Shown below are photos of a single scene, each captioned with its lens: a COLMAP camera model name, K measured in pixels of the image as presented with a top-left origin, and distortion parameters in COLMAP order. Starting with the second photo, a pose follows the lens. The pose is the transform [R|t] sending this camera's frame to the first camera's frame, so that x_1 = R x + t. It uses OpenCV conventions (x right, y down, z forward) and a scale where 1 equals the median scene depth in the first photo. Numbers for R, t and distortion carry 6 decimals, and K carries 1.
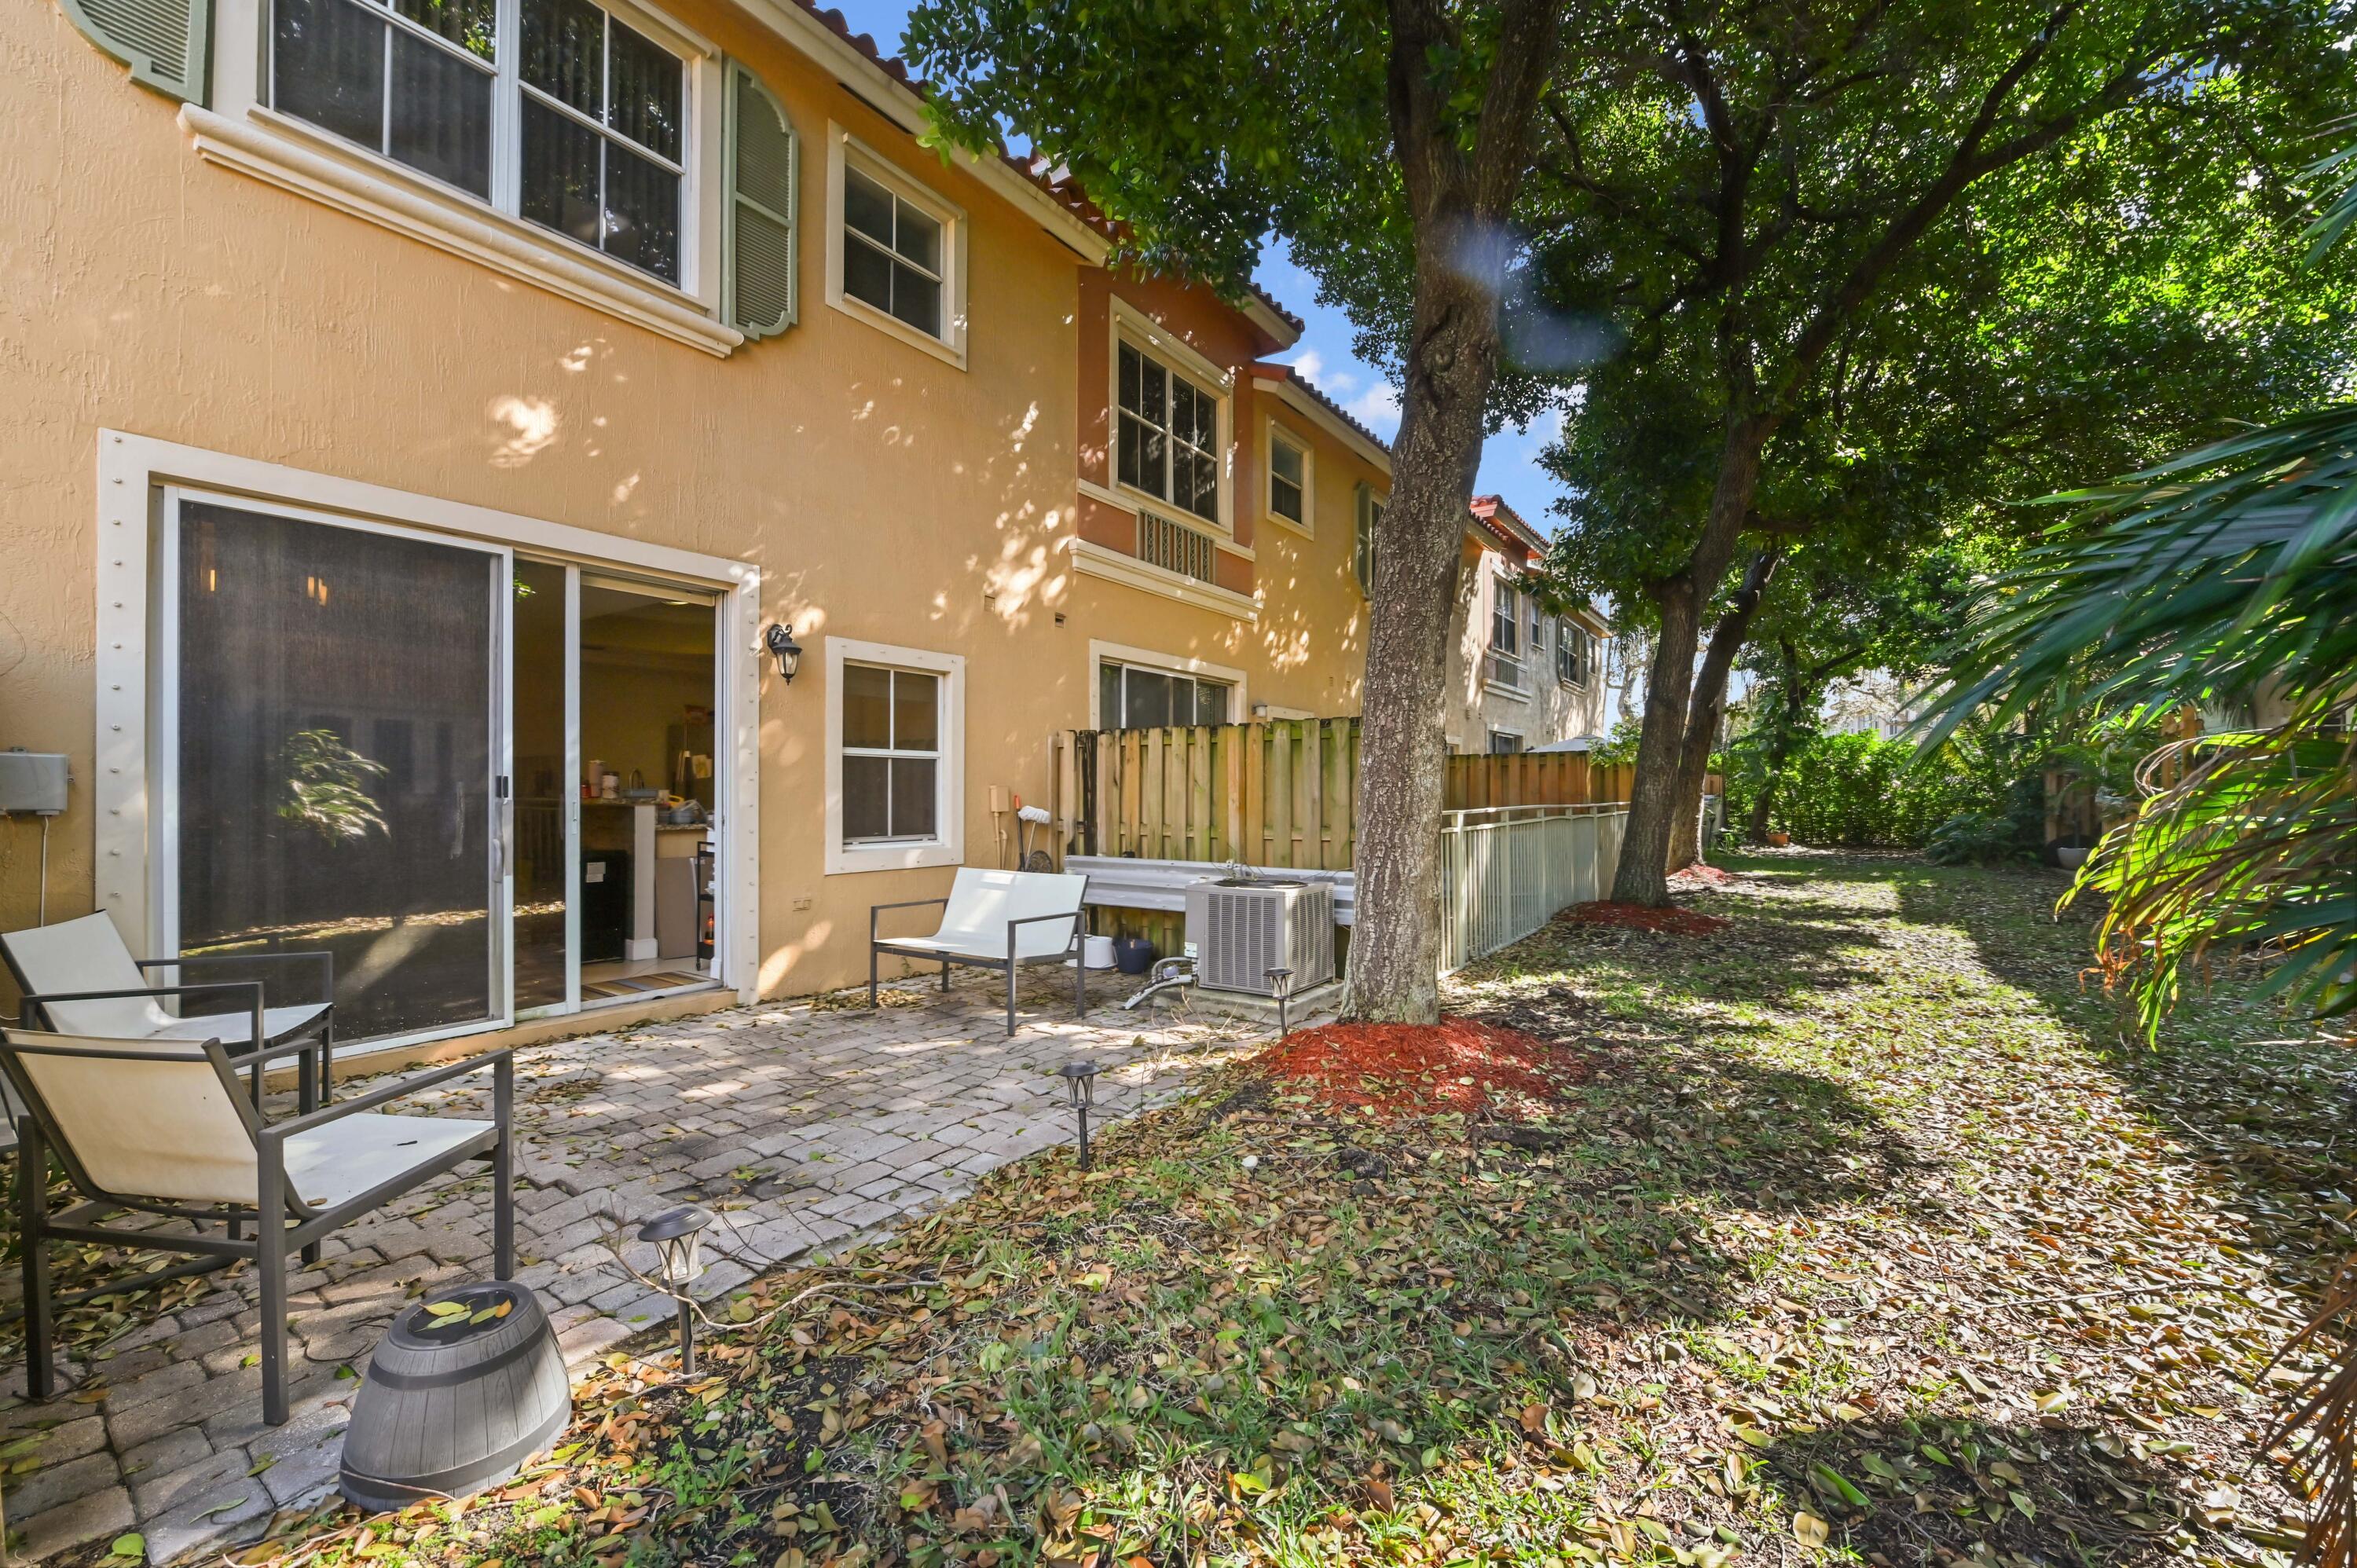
lens RADIAL K [[930.3, 0, 1182.6], [0, 930.3, 784.3], [0, 0, 1]] dist [-0.009702, -0.000331]
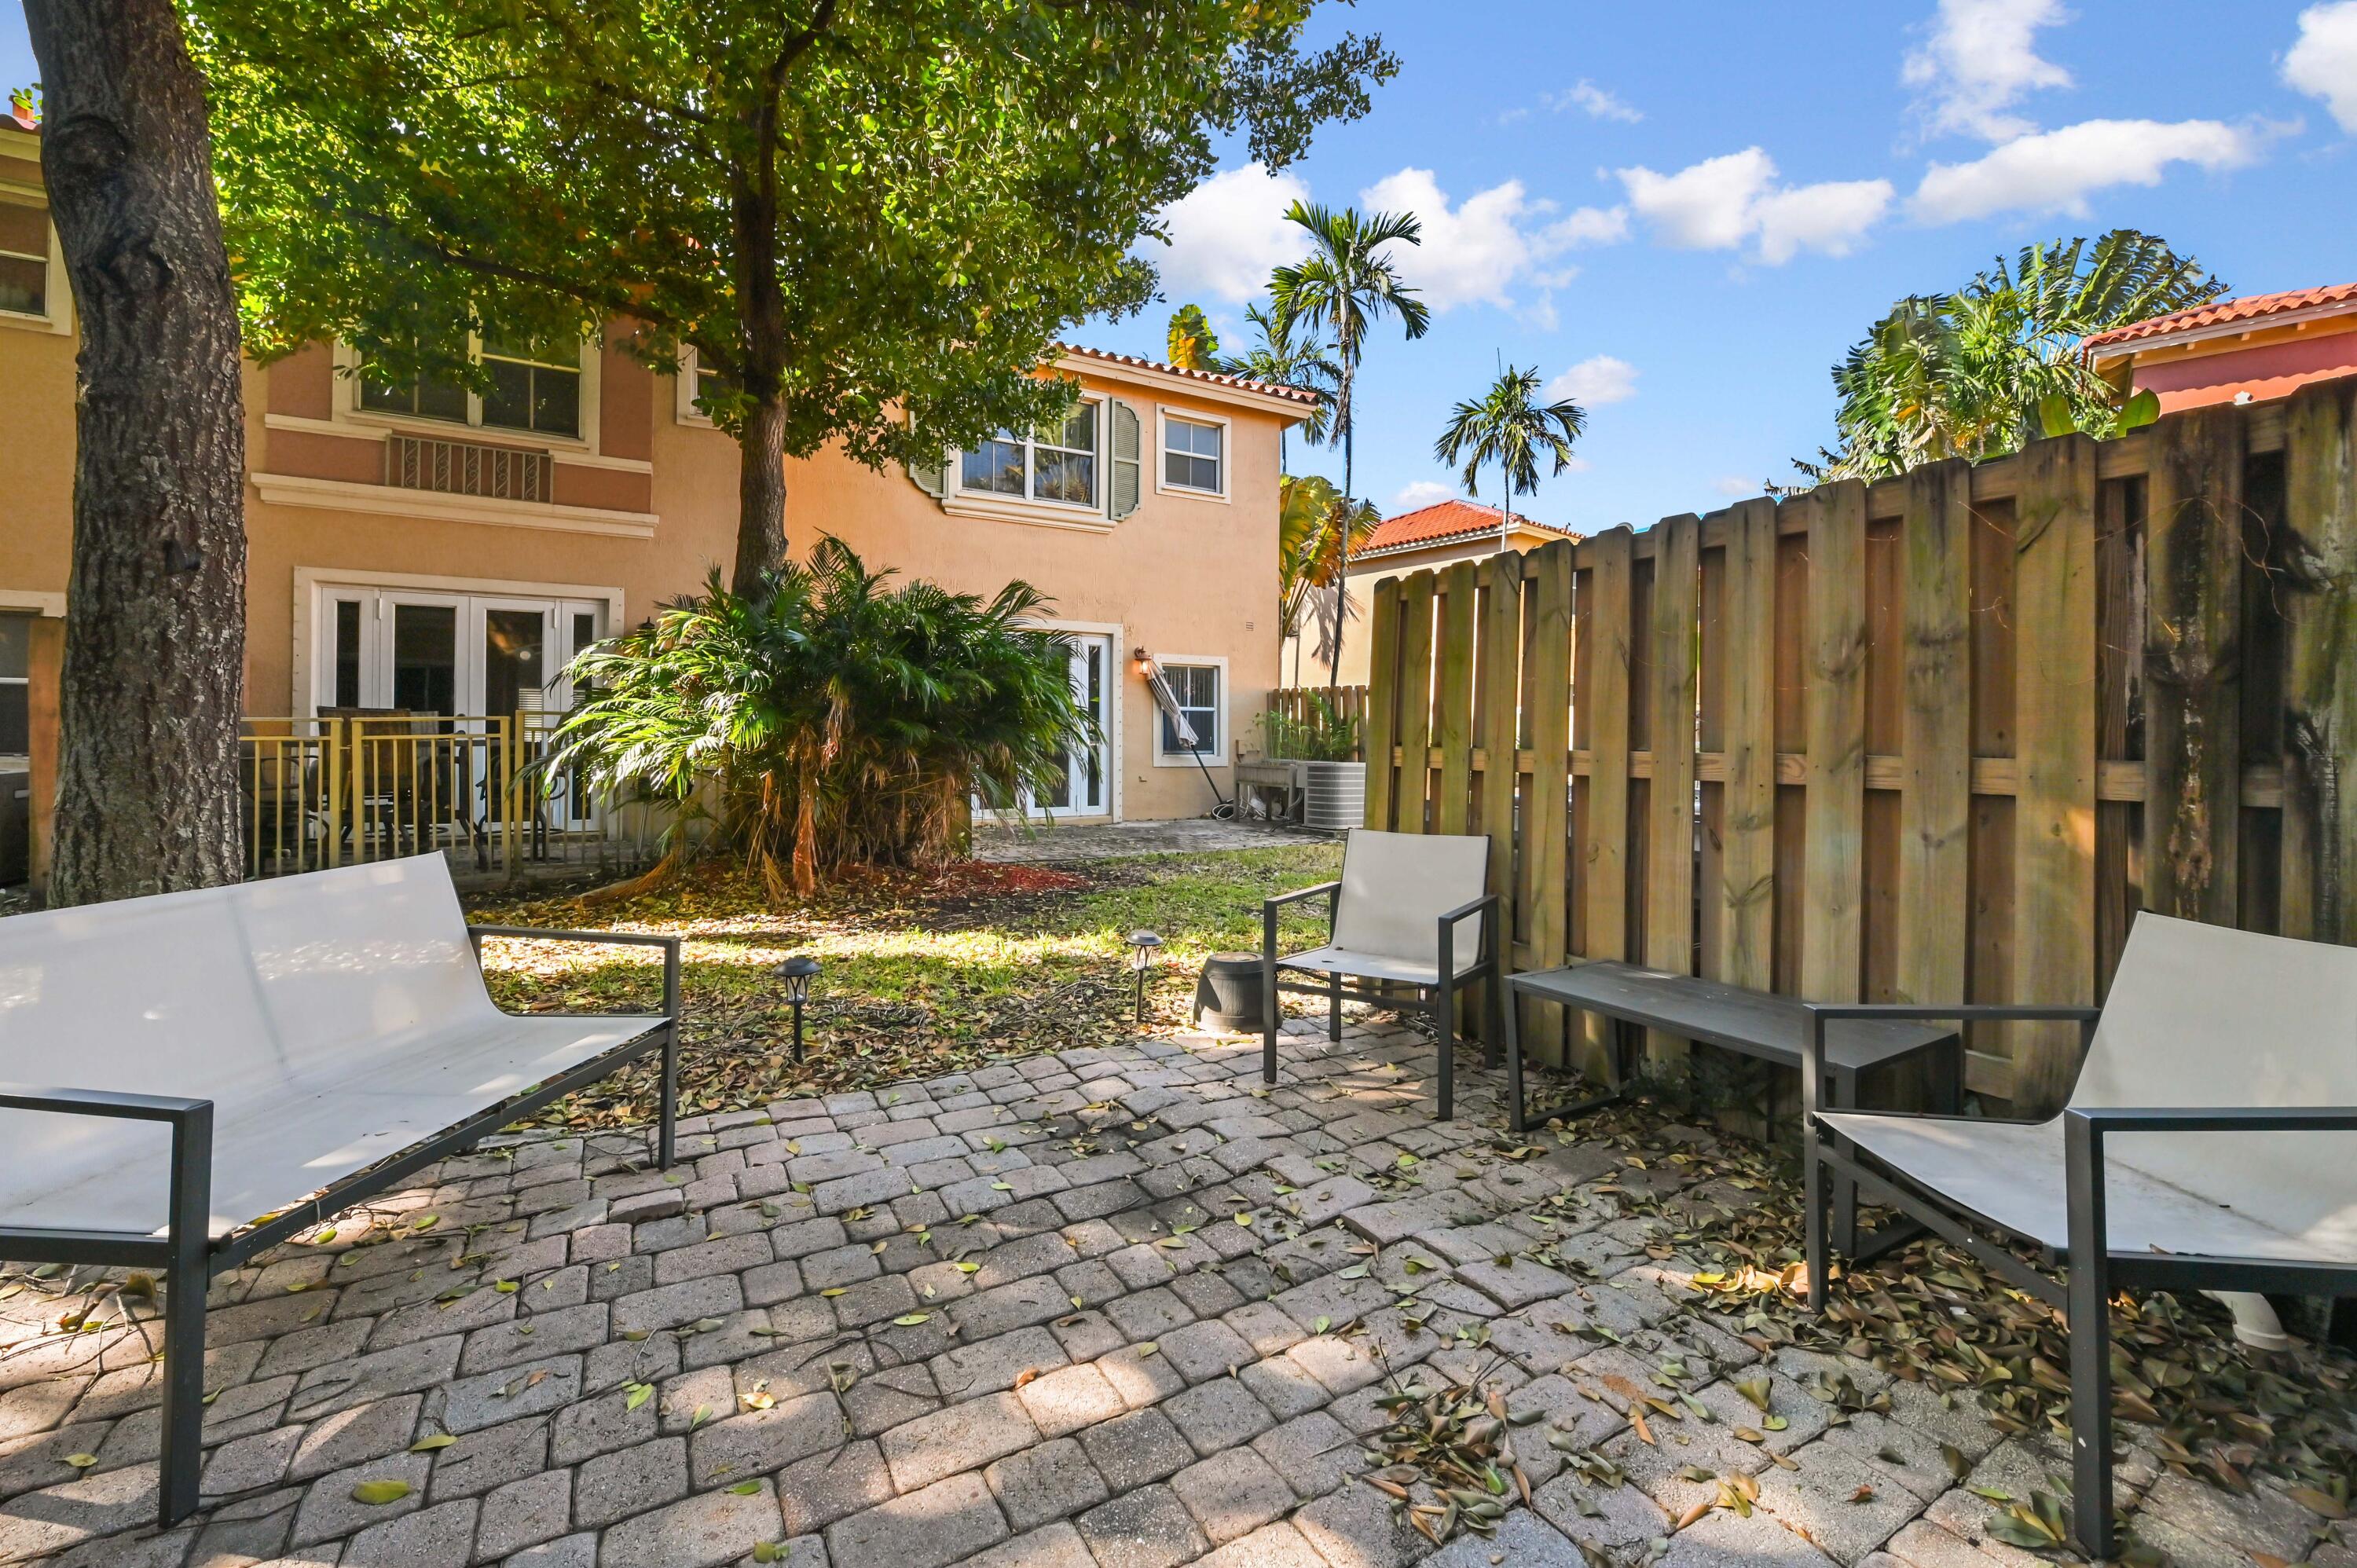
lens RADIAL K [[952.0, 0, 1185.6], [0, 952.0, 735.1], [0, 0, 1]] dist [-0.008851, -0.000027]
pose [[-0.907322, -0.008179, 0.420358, -0.526159], [-0.015476, 0.999783, -0.013950, 0.034454], [-0.420152, -0.019162, -0.907251, 1.003260]]
